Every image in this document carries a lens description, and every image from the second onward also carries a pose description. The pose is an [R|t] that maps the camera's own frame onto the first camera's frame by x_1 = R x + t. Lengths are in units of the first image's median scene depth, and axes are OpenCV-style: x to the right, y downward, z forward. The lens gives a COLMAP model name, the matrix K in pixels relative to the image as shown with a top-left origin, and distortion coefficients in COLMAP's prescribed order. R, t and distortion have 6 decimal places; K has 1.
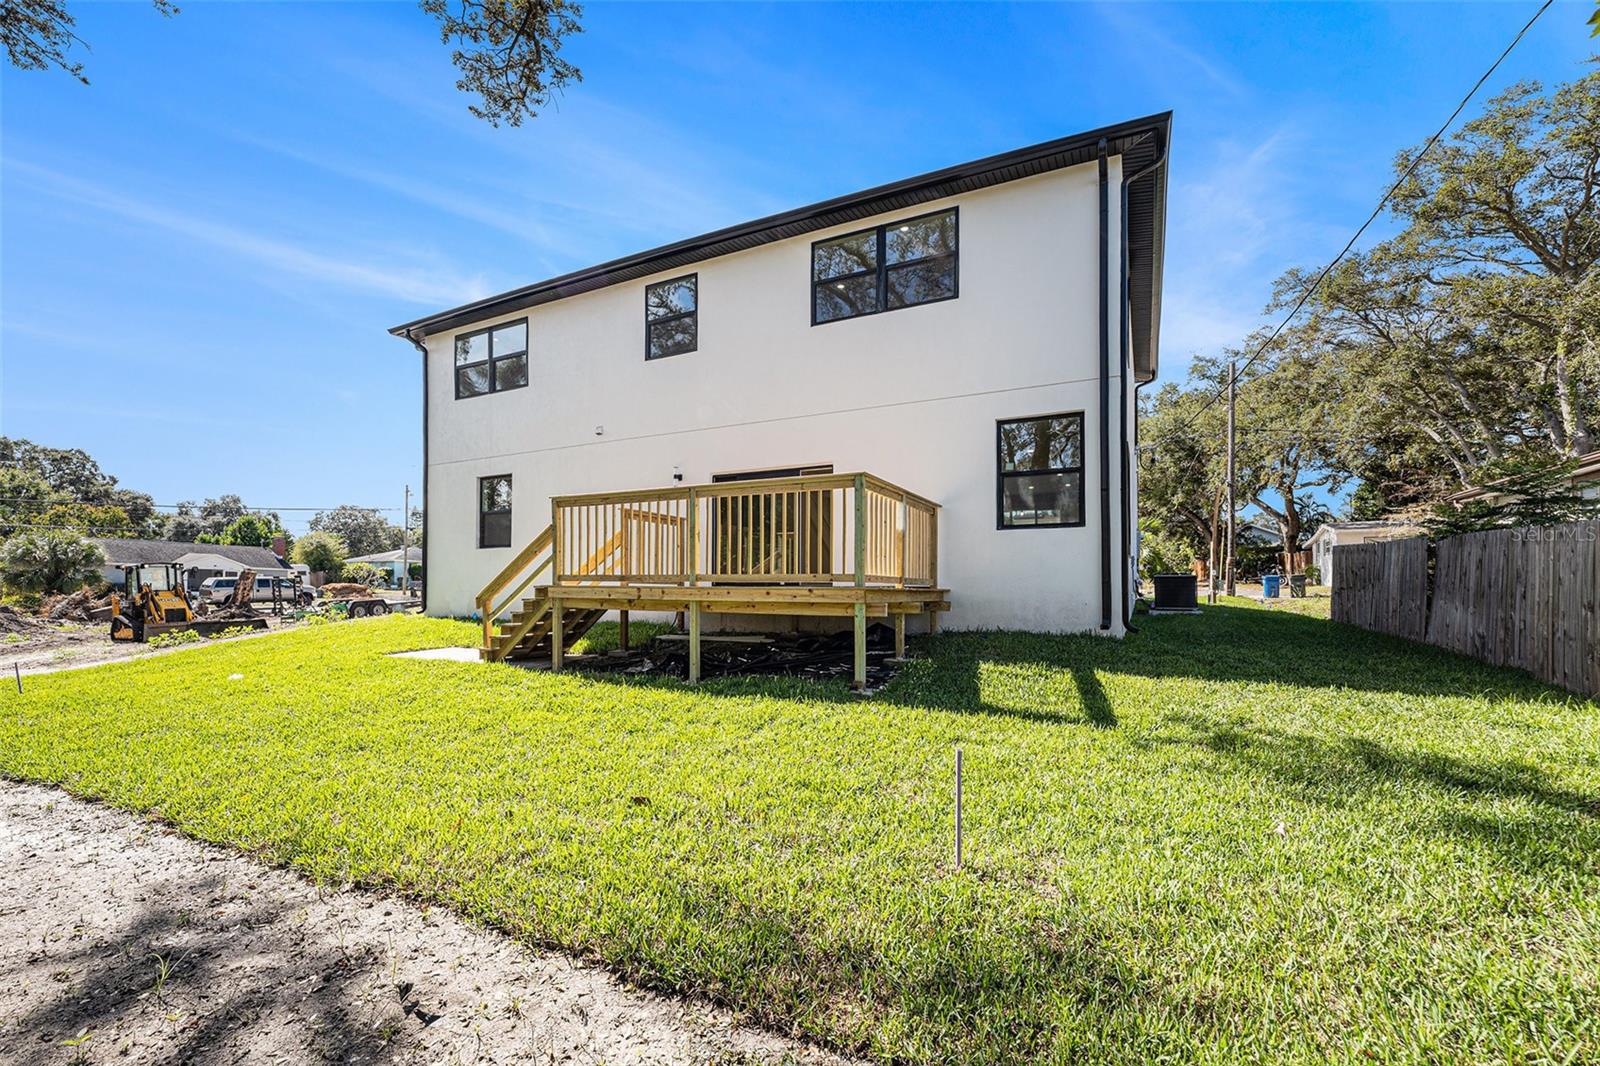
lens RADIAL K [[671.2, 0, 783.3], [0, 671.2, 521.5], [0, 0, 1]] dist [-0.001612, -0.000557]
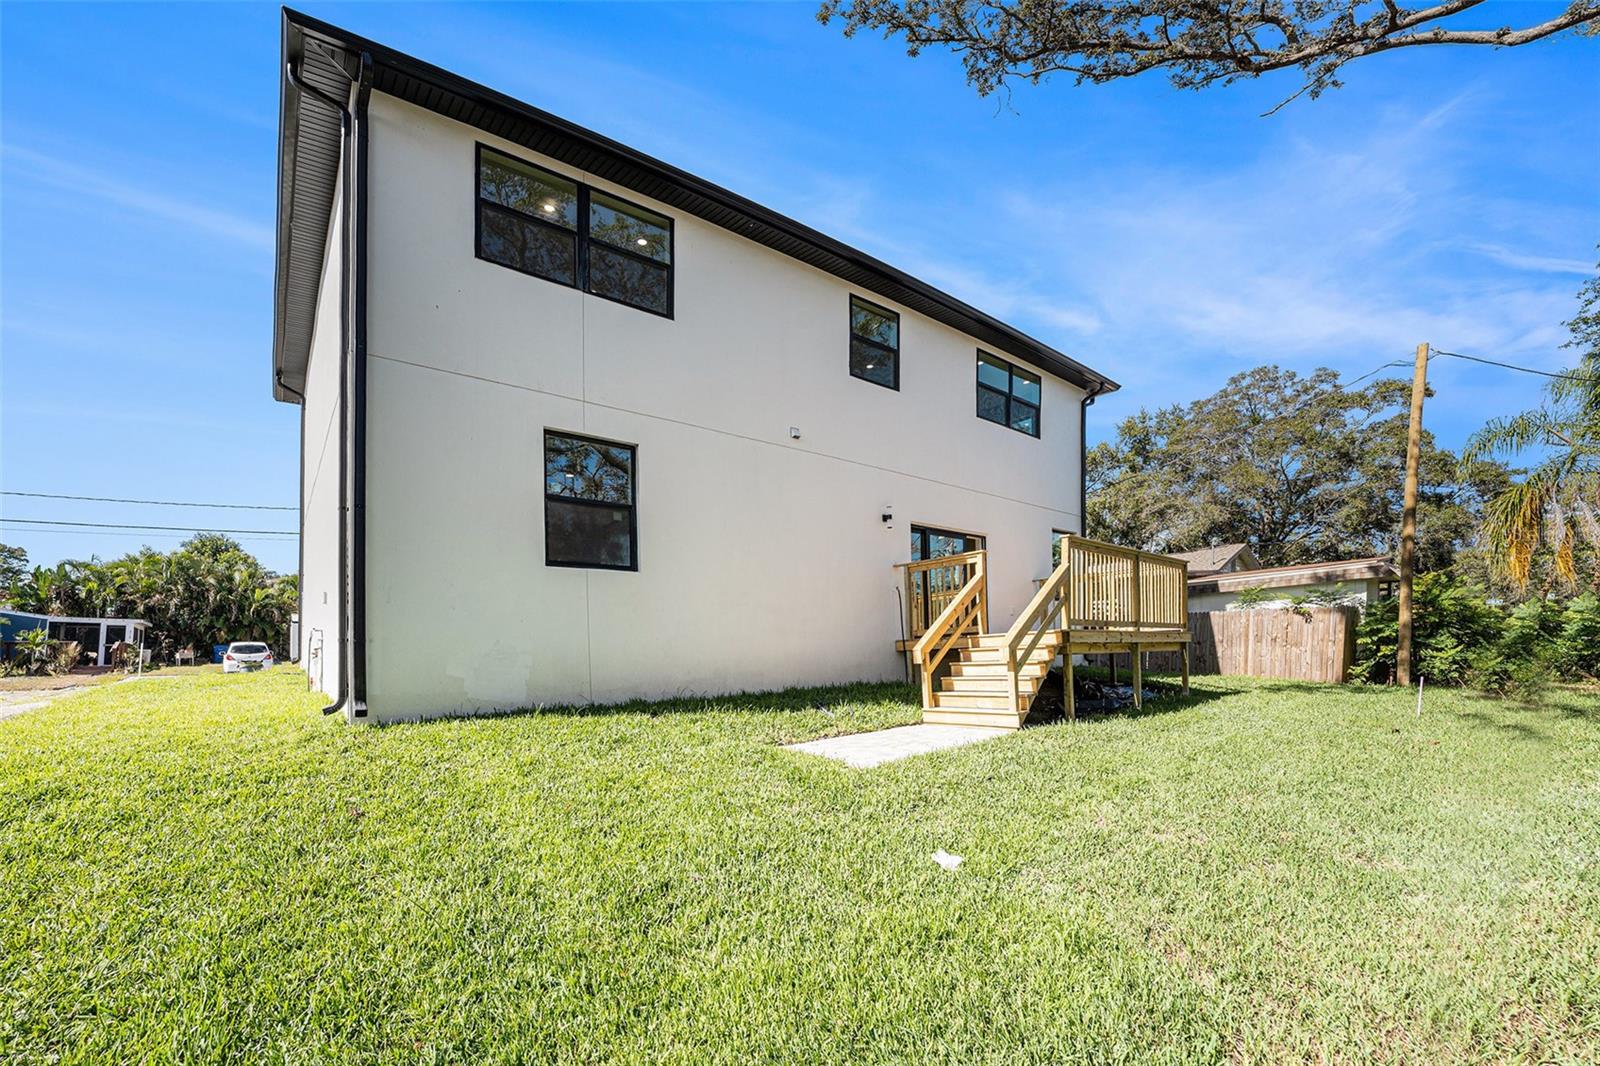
lens RADIAL K [[671.2, 0, 783.3], [0, 671.2, 521.5], [0, 0, 1]] dist [-0.001612, -0.000557]
pose [[0.409024, 0.166498, 0.897206, -1.130500], [-0.069248, 0.986042, -0.151414, 0.096607], [-0.909892, -0.000198, 0.414844, 0.823332]]
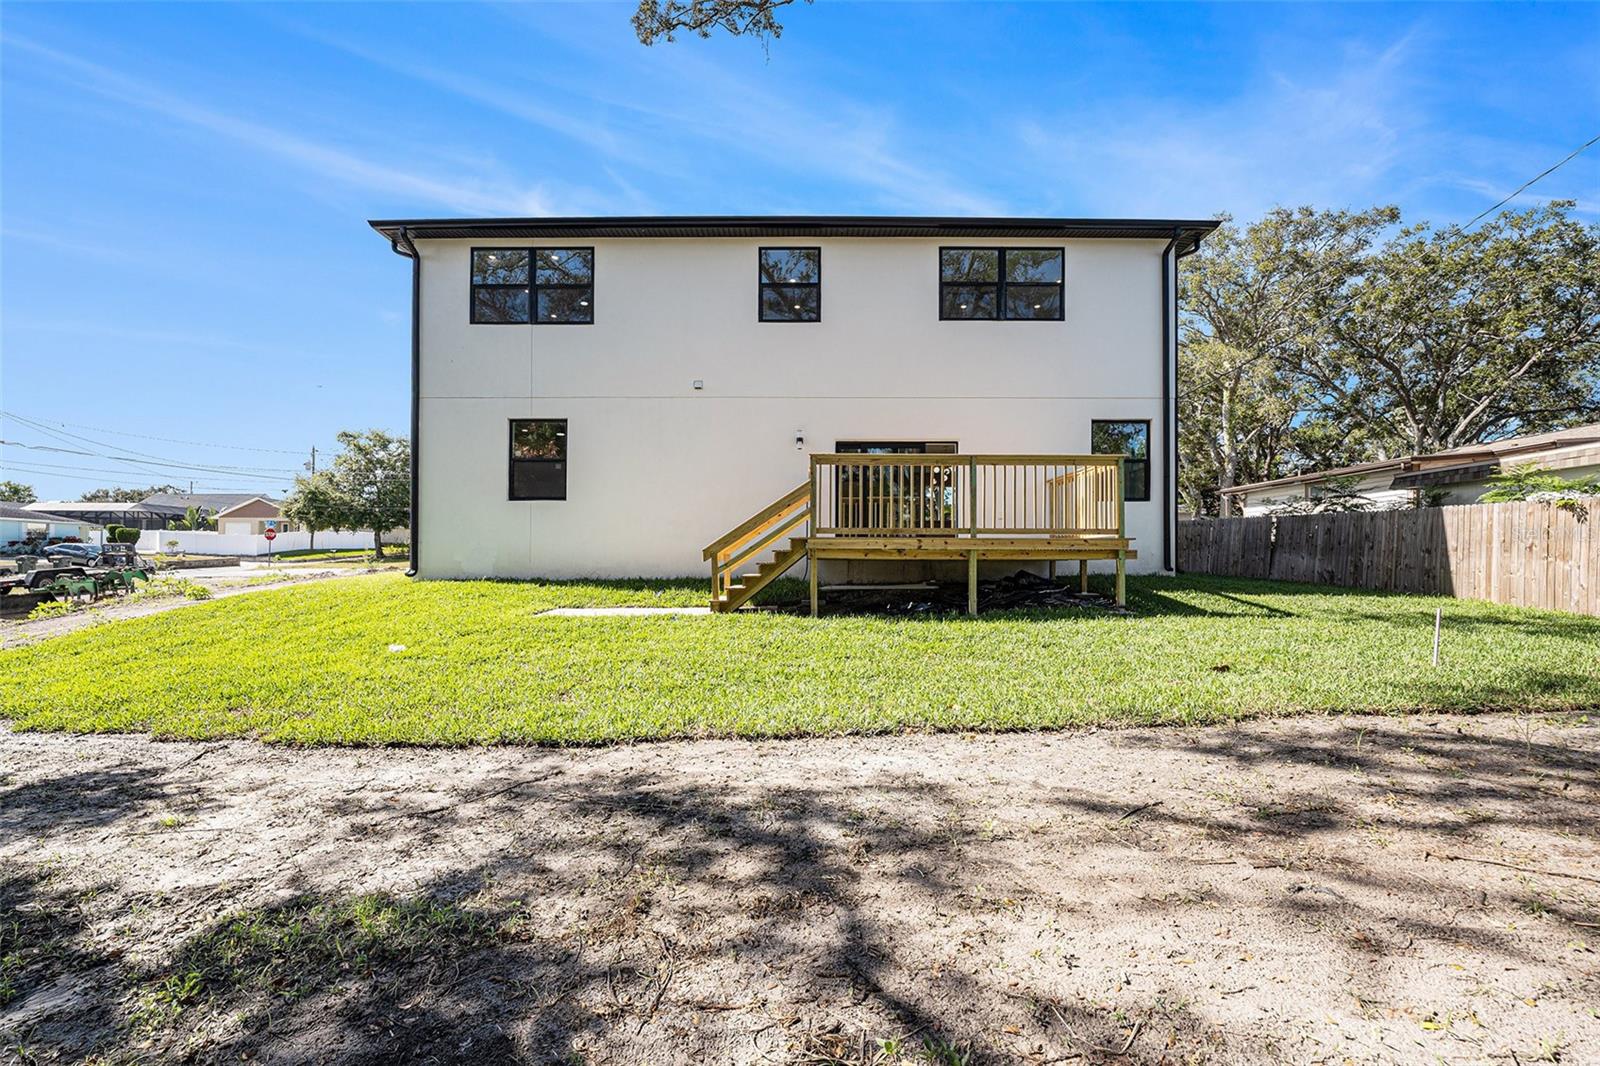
lens RADIAL K [[672.5, 0, 796.5], [0, 672.5, 539.1], [0, 0, 1]] dist [-0.002616, 0.009286]
pose [[0.892346, 0.012068, 0.451190, -0.701679], [-0.044708, 0.997090, 0.061753, 0.027177], [-0.449131, -0.075277, 0.890289, 0.042304]]
